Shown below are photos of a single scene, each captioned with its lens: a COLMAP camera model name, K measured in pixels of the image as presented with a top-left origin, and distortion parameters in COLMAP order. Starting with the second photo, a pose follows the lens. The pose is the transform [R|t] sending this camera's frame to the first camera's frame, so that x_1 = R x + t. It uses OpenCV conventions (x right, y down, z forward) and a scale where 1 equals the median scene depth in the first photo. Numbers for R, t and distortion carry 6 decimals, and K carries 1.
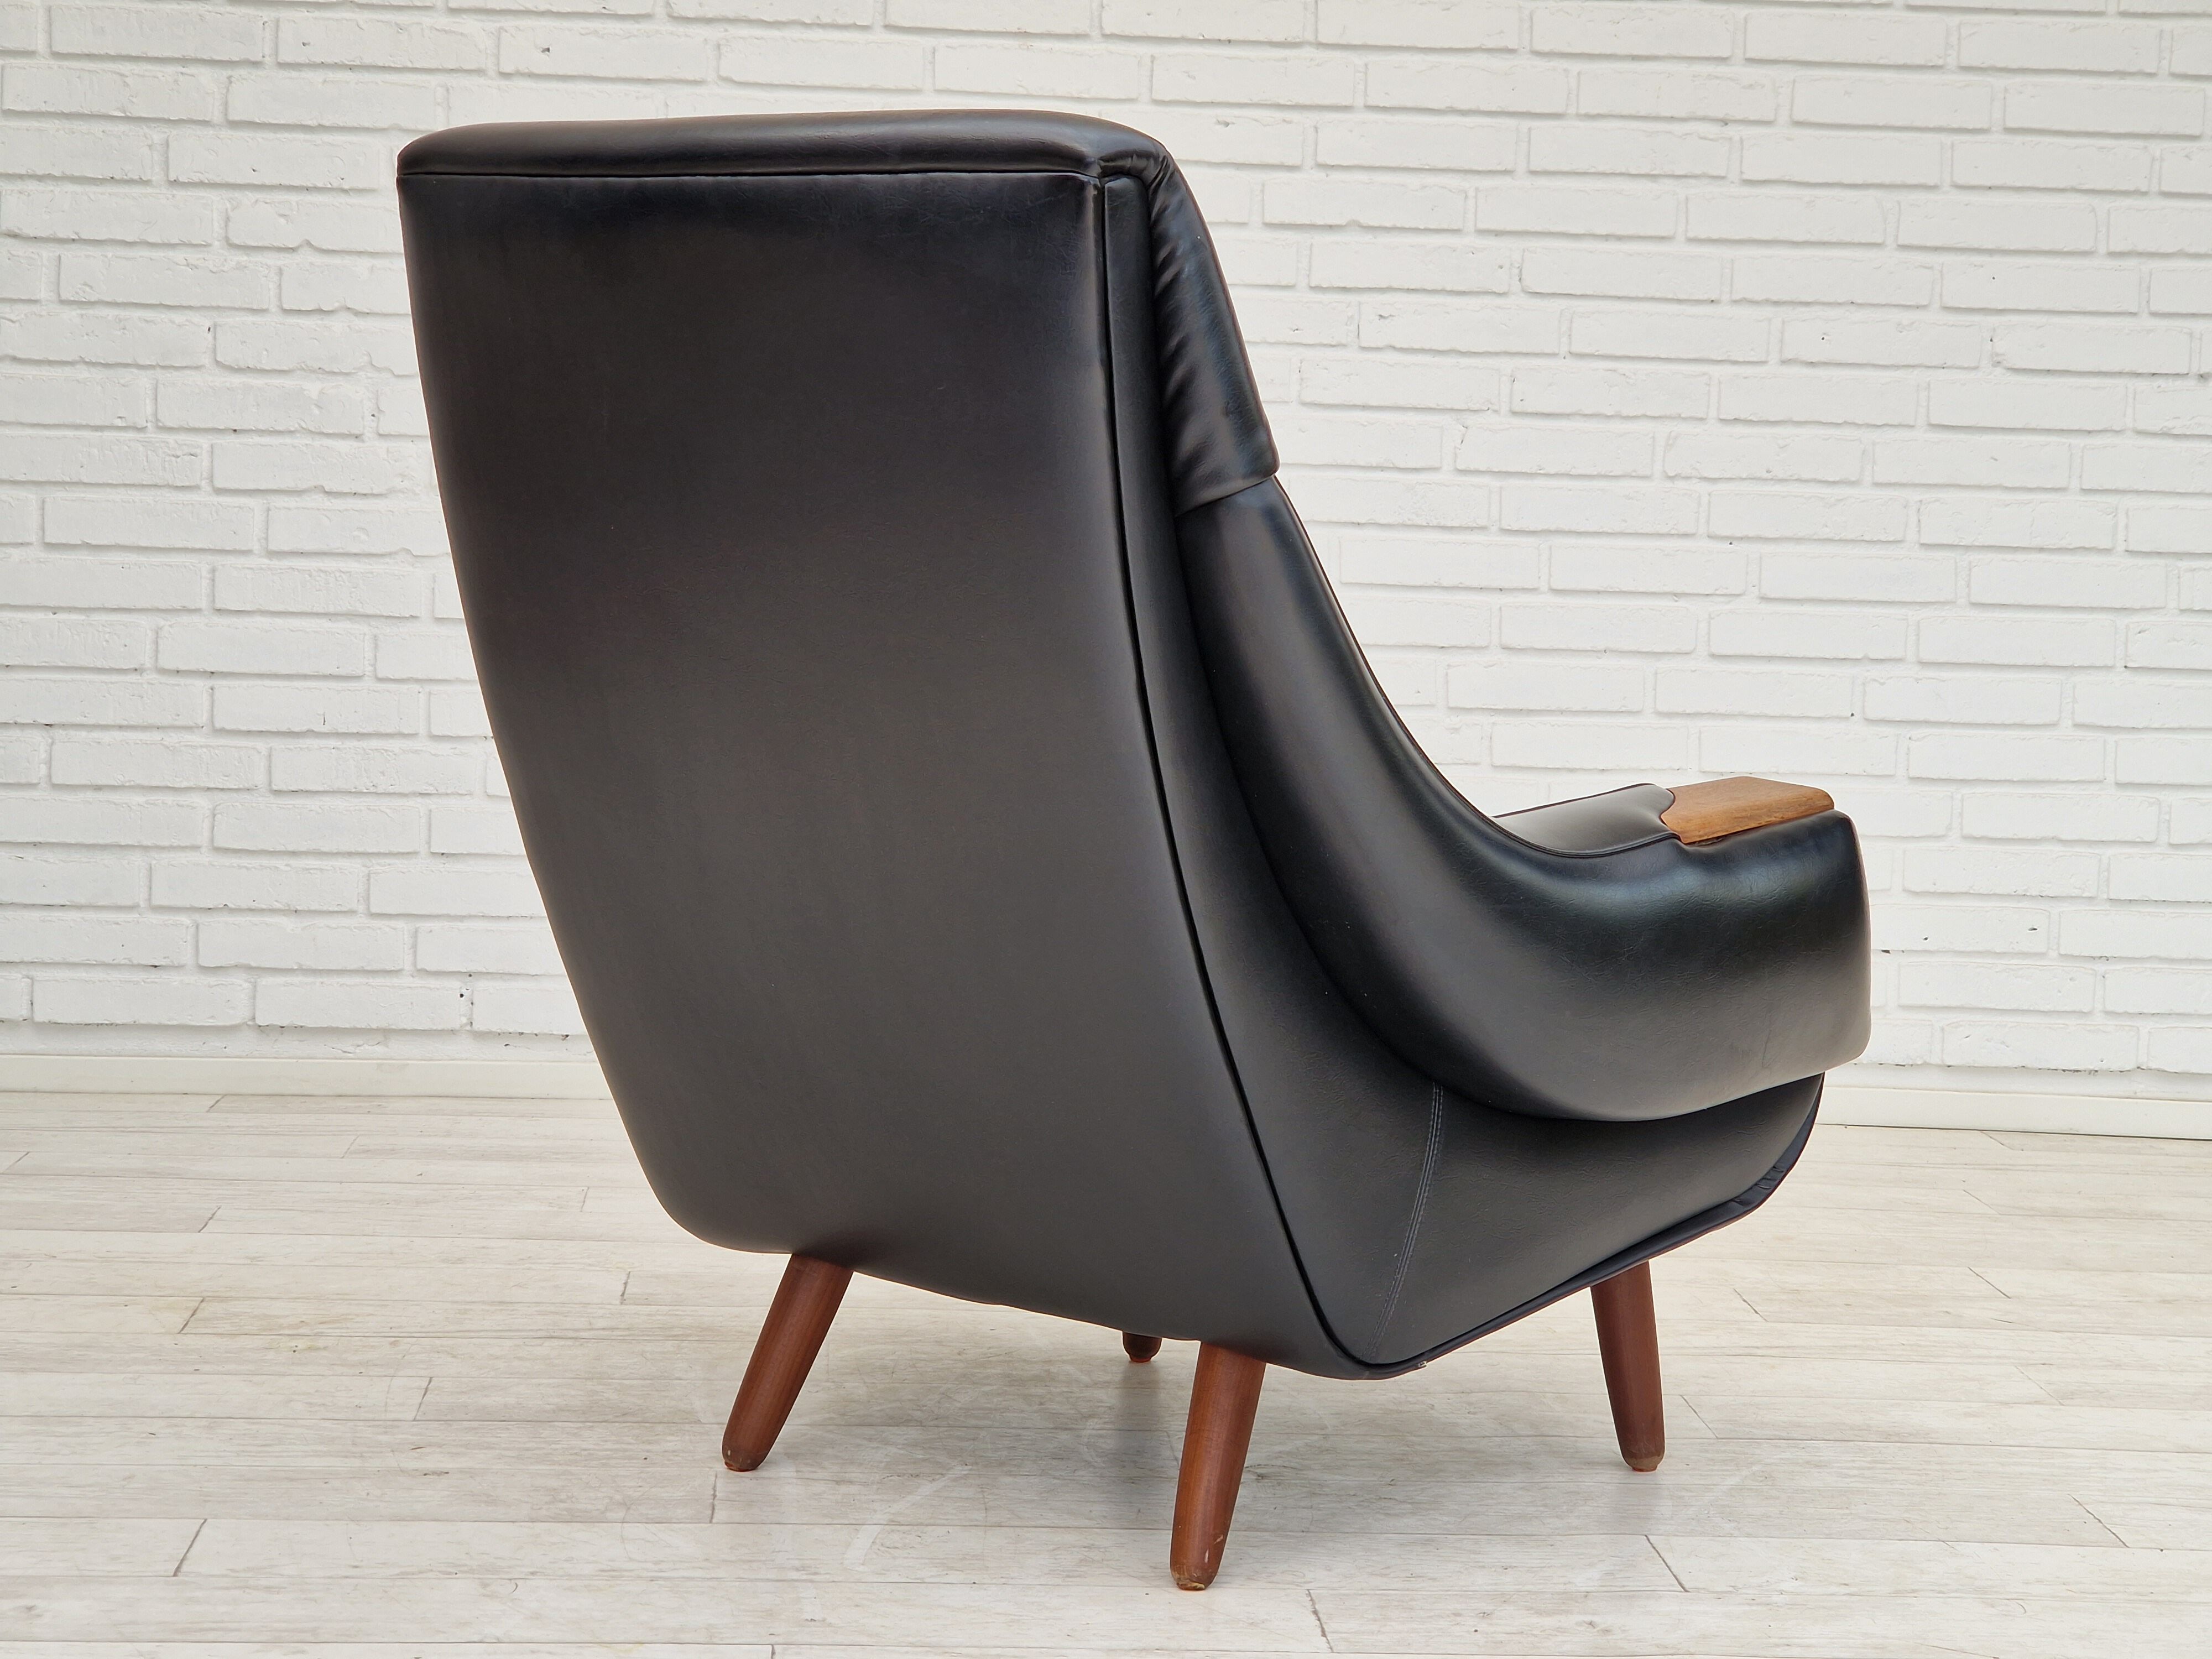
lens RADIAL K [[4385.8, 0, 1091.9], [0, 4385.8, 746.2], [0, 0, 1]] dist [0.043251, 0.428482]
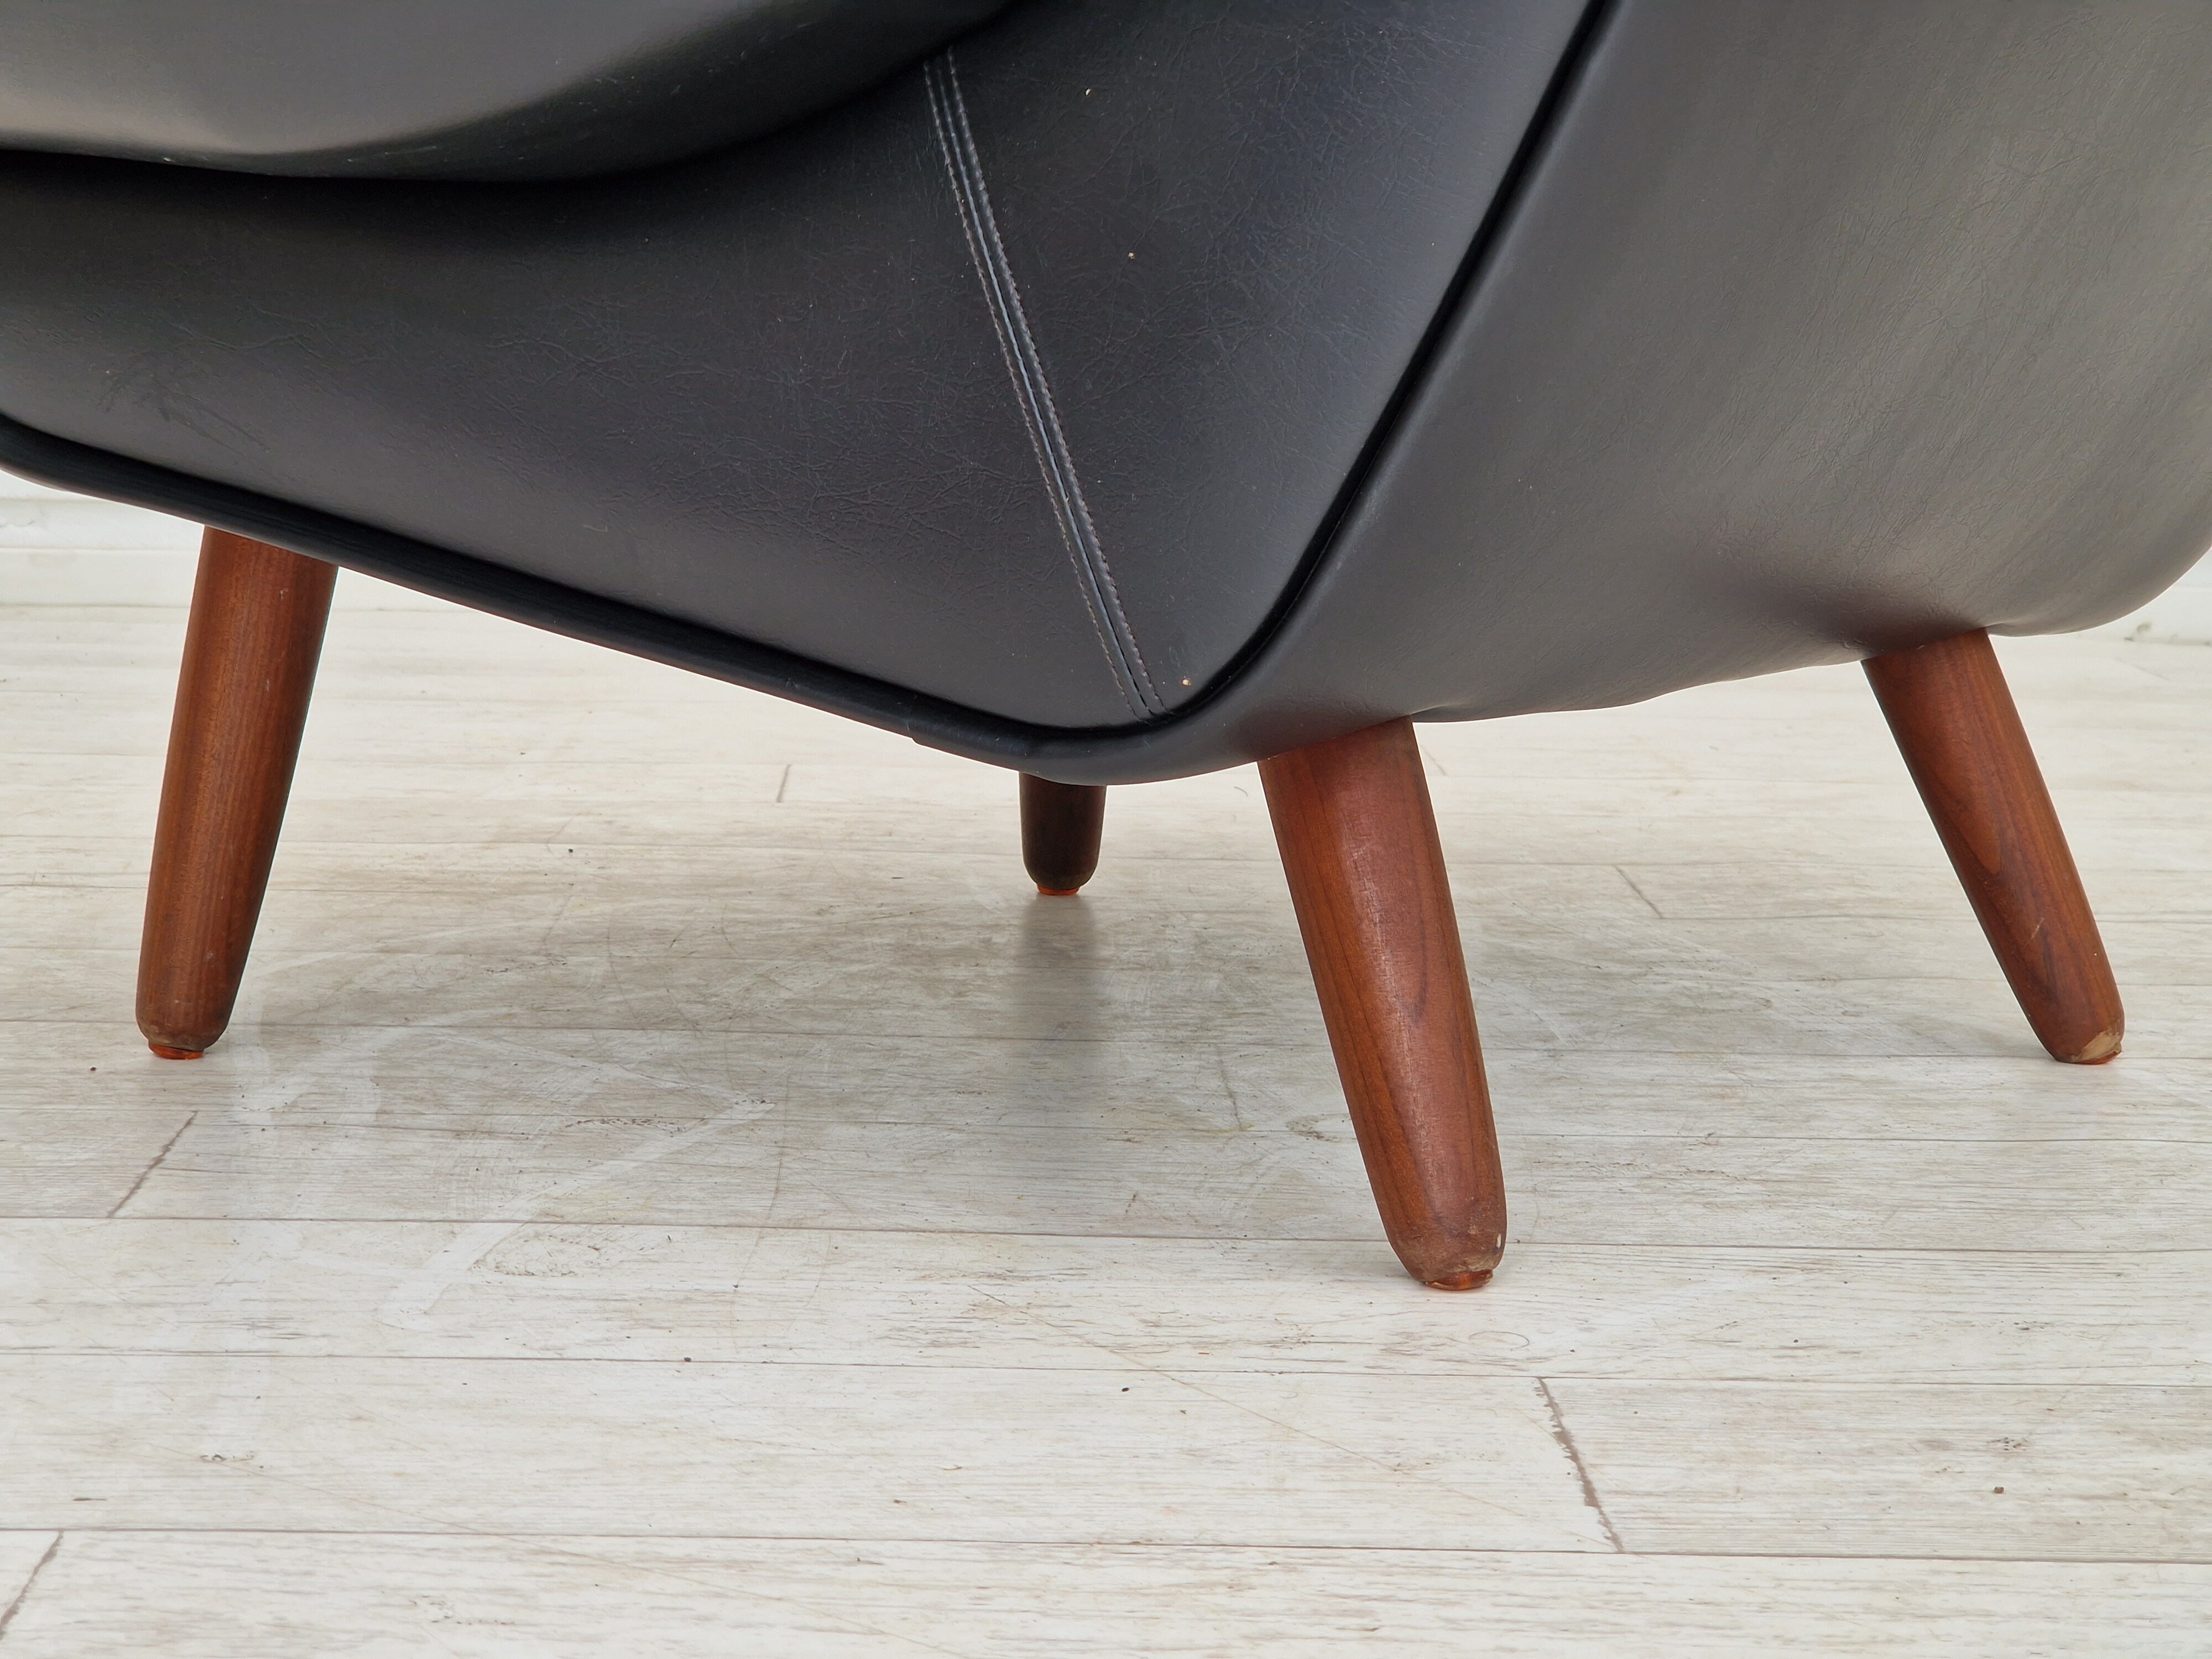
lens RADIAL K [[4331.0, 0, 1106.0], [0, 4331.0, 829.5], [0, 0, 1]] dist [-0.499738, 6.047652]
pose [[0.999558, -0.002372, -0.029619, 0.013333], [0.004346, 0.997759, 0.066769, 0.071891], [0.029394, -0.066868, 0.997329, 0.379902]]
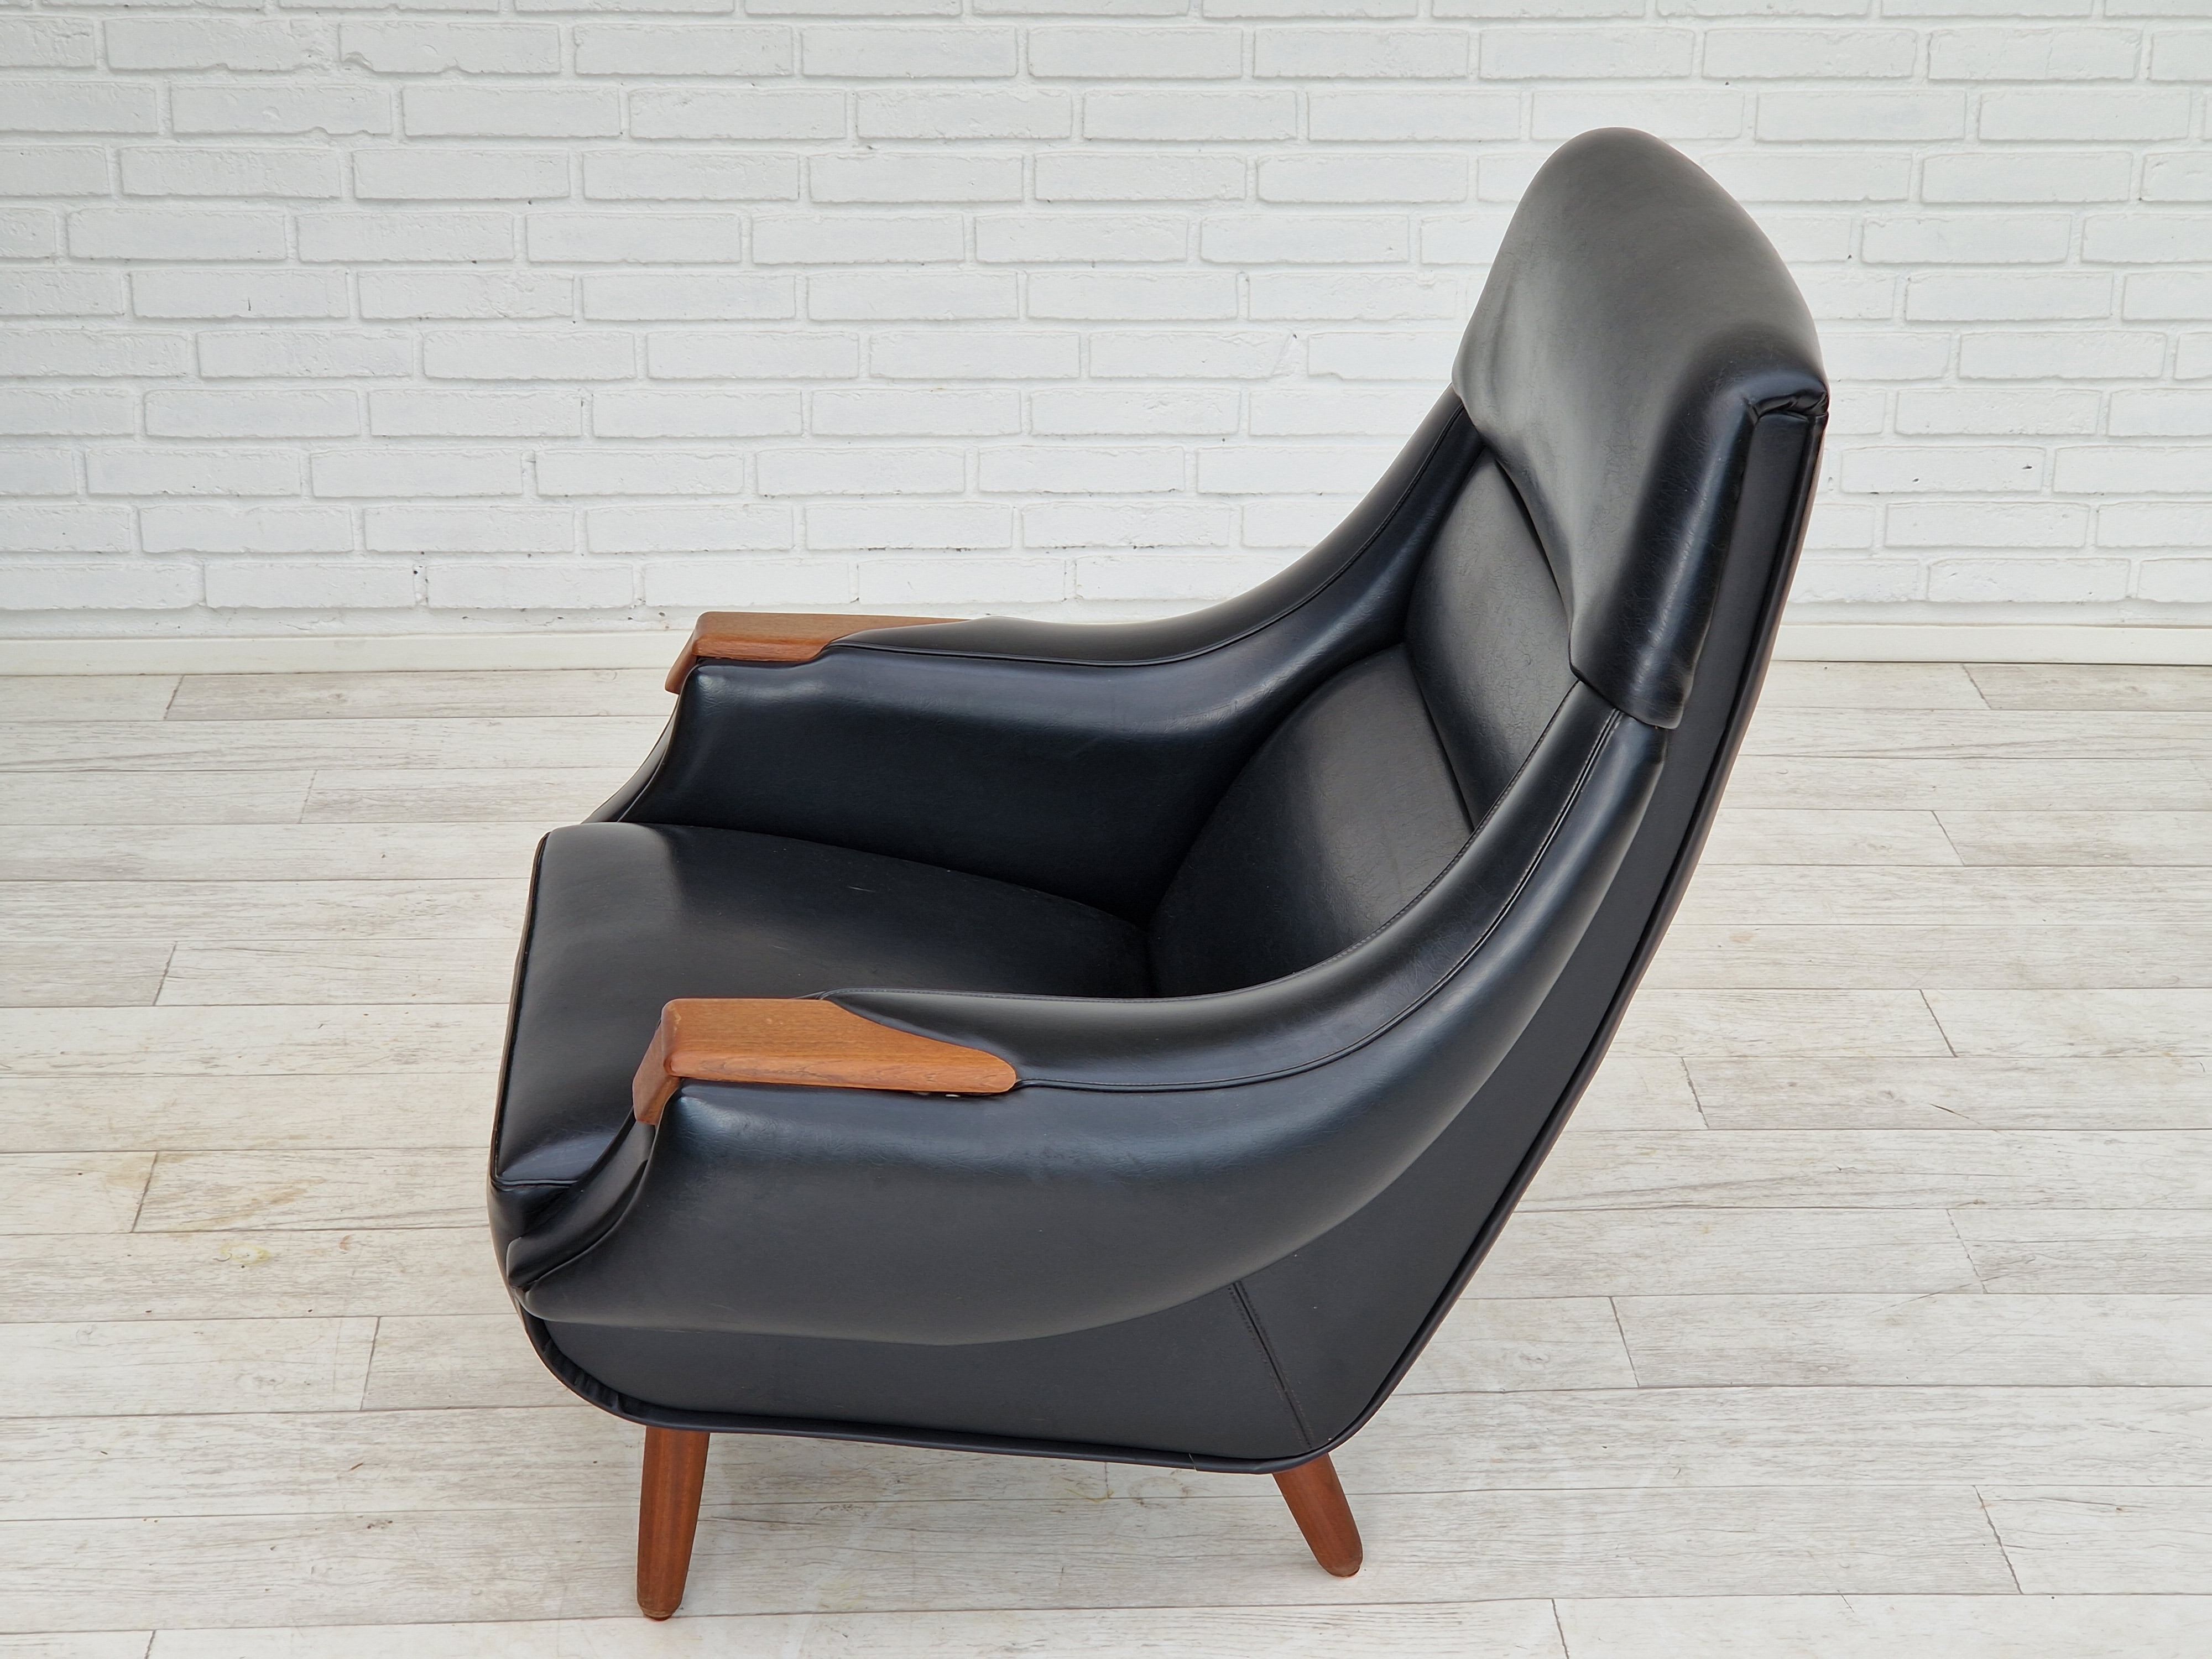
lens RADIAL K [[4404.8, 0, 1106.0], [0, 4404.8, 829.5], [0, 0, 1]] dist [0.063616, 0.271139]
pose [[0.999774, -0.014322, -0.015737, 0.025826], [0.018764, 0.942174, 0.334599, -0.218788], [0.010035, -0.334819, 0.942229, 0.054384]]
